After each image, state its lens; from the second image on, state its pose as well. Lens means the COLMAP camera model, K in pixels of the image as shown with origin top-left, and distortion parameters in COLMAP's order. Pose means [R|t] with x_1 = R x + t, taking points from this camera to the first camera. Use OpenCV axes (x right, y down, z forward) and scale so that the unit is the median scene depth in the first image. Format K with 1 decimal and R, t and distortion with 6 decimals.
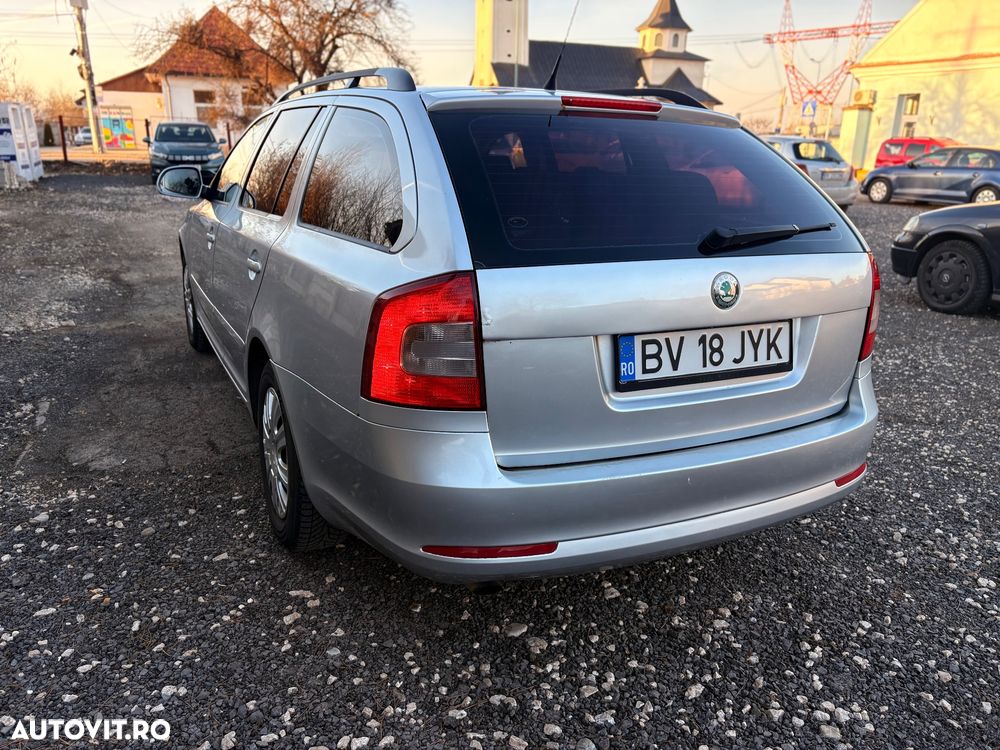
lens RADIAL K [[754.7, 0, 500.0], [0, 754.7, 375.0], [0, 0, 1]] dist [0.059660, -0.073558]
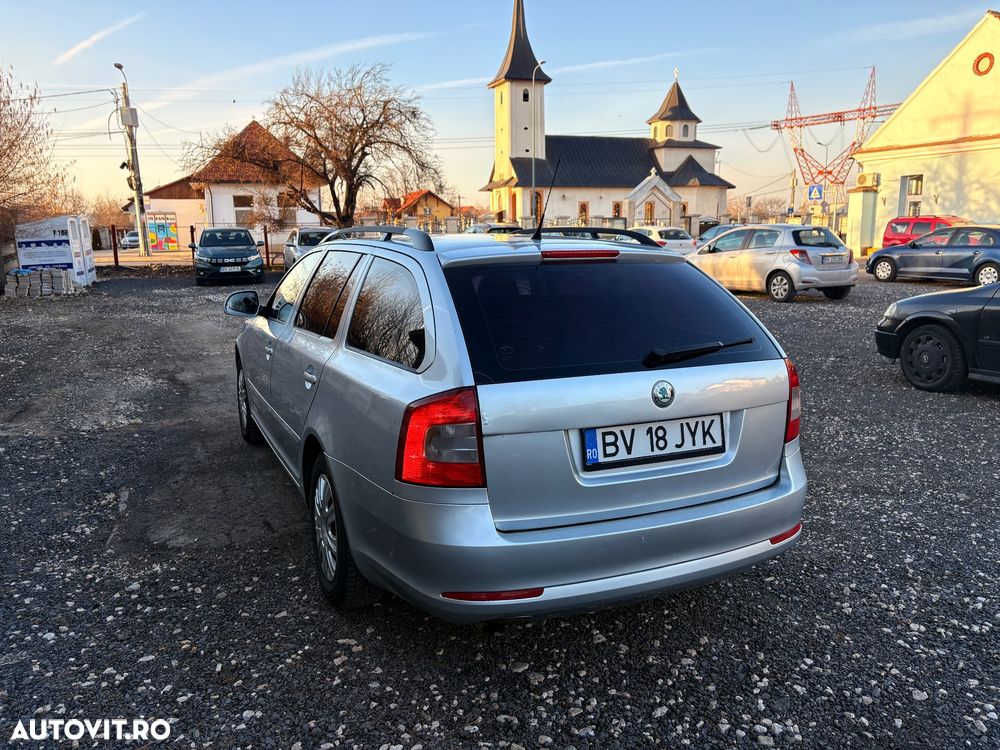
lens RADIAL K [[755.0, 0, 497.7], [0, 755.0, 360.2], [0, 0, 1]] dist [0.054013, -0.061212]
pose [[0.998975, -0.027520, -0.035945, 0.042166], [0.022794, 0.991788, -0.125849, -0.006603], [0.039113, 0.124900, 0.991398, -0.283331]]
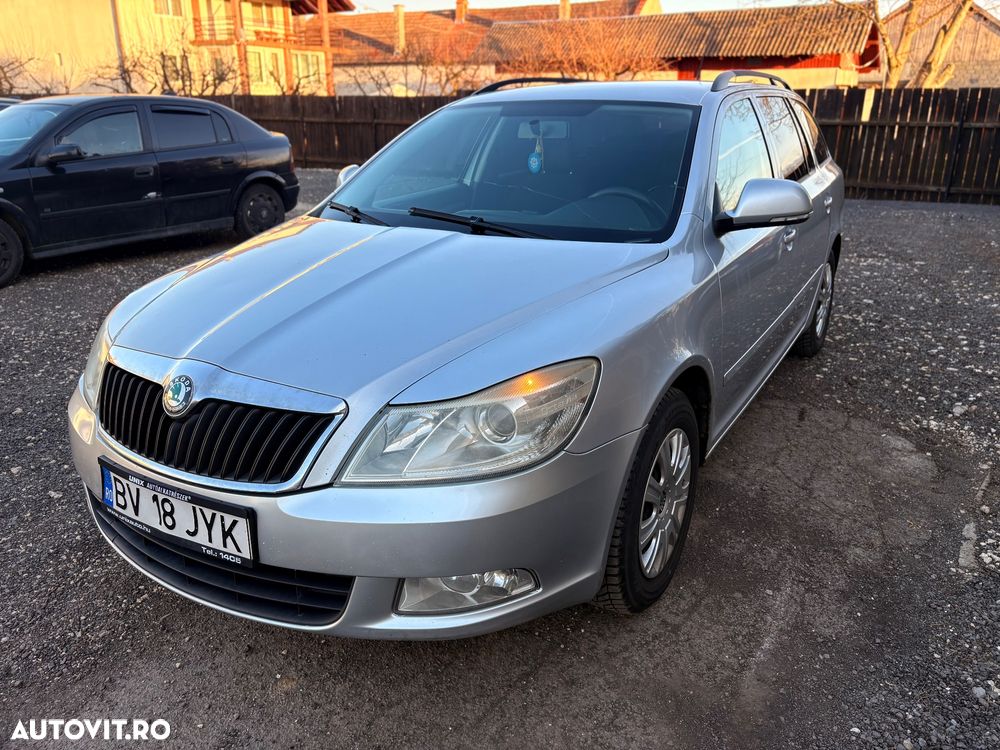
lens RADIAL K [[754.6, 0, 502.7], [0, 754.6, 373.2], [0, 0, 1]] dist [0.043199, -0.048625]
pose [[-0.536355, -0.303195, 0.787652, -1.446497], [0.235261, 0.842547, 0.484528, -0.849739], [-0.810540, 0.445183, -0.380574, 2.553616]]
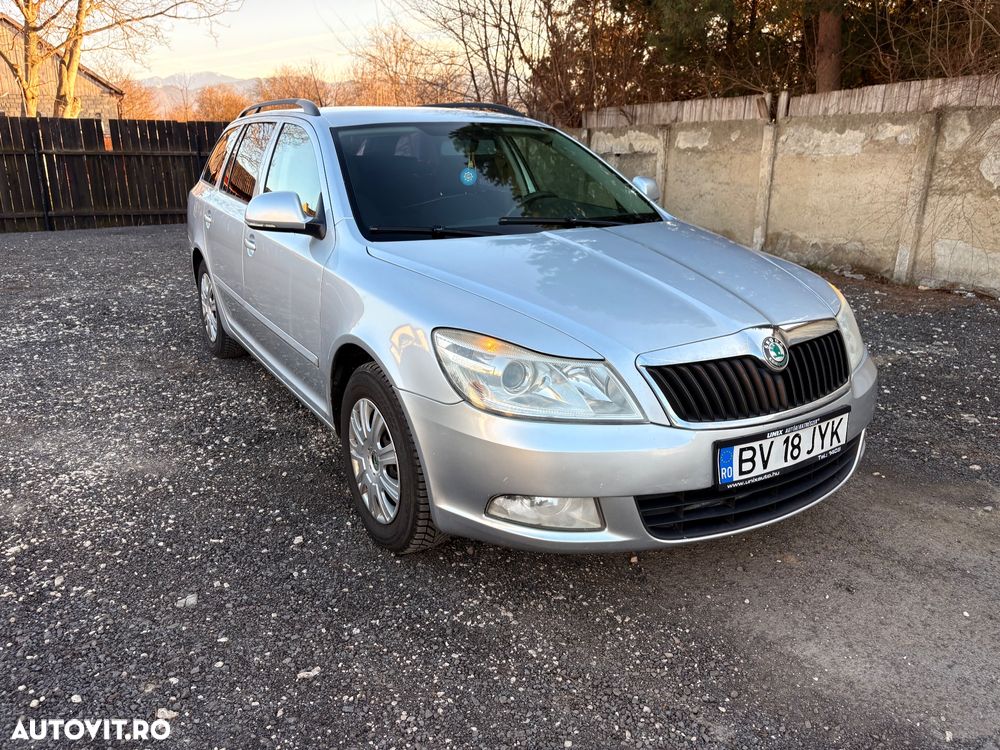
lens RADIAL K [[756.7, 0, 496.4], [0, 756.7, 372.0], [0, 0, 1]] dist [0.025309, -0.015675]
pose [[-0.996692, -0.006729, -0.080997, -0.240295], [-0.050753, 0.829910, 0.555584, -1.023470], [0.063482, 0.557857, -0.827506, 3.315113]]
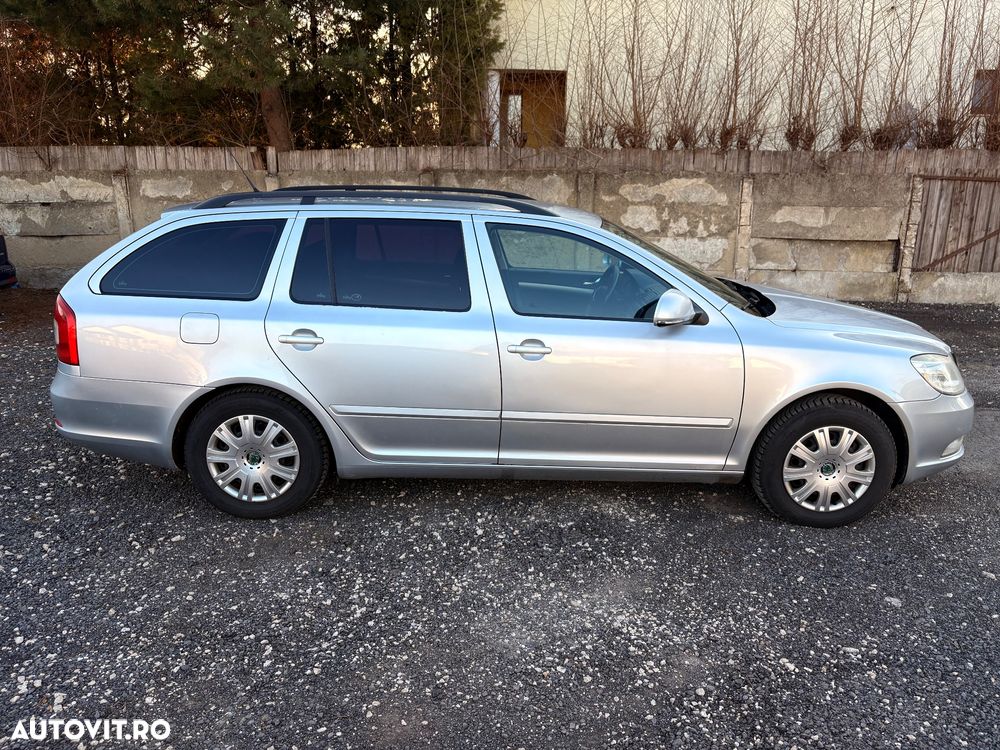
lens RADIAL K [[754.6, 0, 502.7], [0, 754.6, 373.2], [0, 0, 1]] dist [0.043199, -0.048625]
pose [[-0.443798, 0.199596, -0.873616, 1.494848], [-0.284068, 0.893268, 0.348393, -0.813298], [0.849911, 0.402783, -0.339732, 2.322660]]
